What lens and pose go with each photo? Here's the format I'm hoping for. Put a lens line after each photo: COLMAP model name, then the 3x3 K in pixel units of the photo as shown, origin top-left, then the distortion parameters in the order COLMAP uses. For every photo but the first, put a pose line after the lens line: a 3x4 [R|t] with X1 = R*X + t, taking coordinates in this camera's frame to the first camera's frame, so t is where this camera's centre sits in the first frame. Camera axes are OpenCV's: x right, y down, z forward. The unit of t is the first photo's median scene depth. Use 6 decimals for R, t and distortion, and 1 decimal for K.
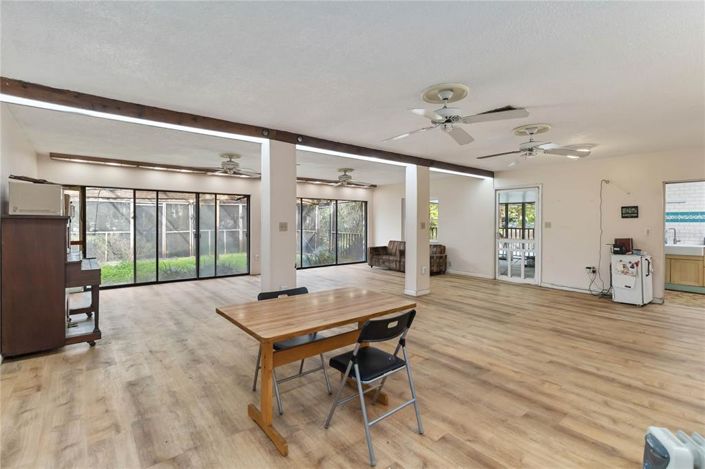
lens RADIAL K [[343.0, 0, 352.3], [0, 343.0, 223.9], [0, 0, 1]] dist [0.003763, 0.000260]
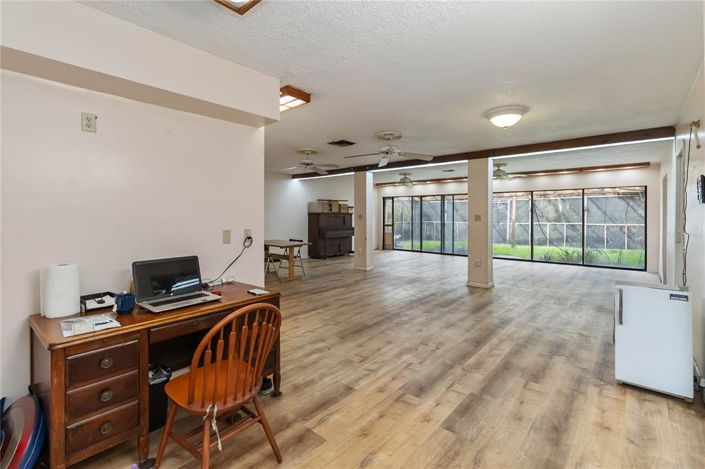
lens RADIAL K [[343.0, 0, 352.3], [0, 343.0, 223.9], [0, 0, 1]] dist [0.003763, 0.000260]
pose [[0.140680, 0.023751, -0.989770, 1.058803], [-0.006431, 0.999713, 0.023076, 0.001532], [0.990034, 0.003118, 0.140792, 0.450621]]
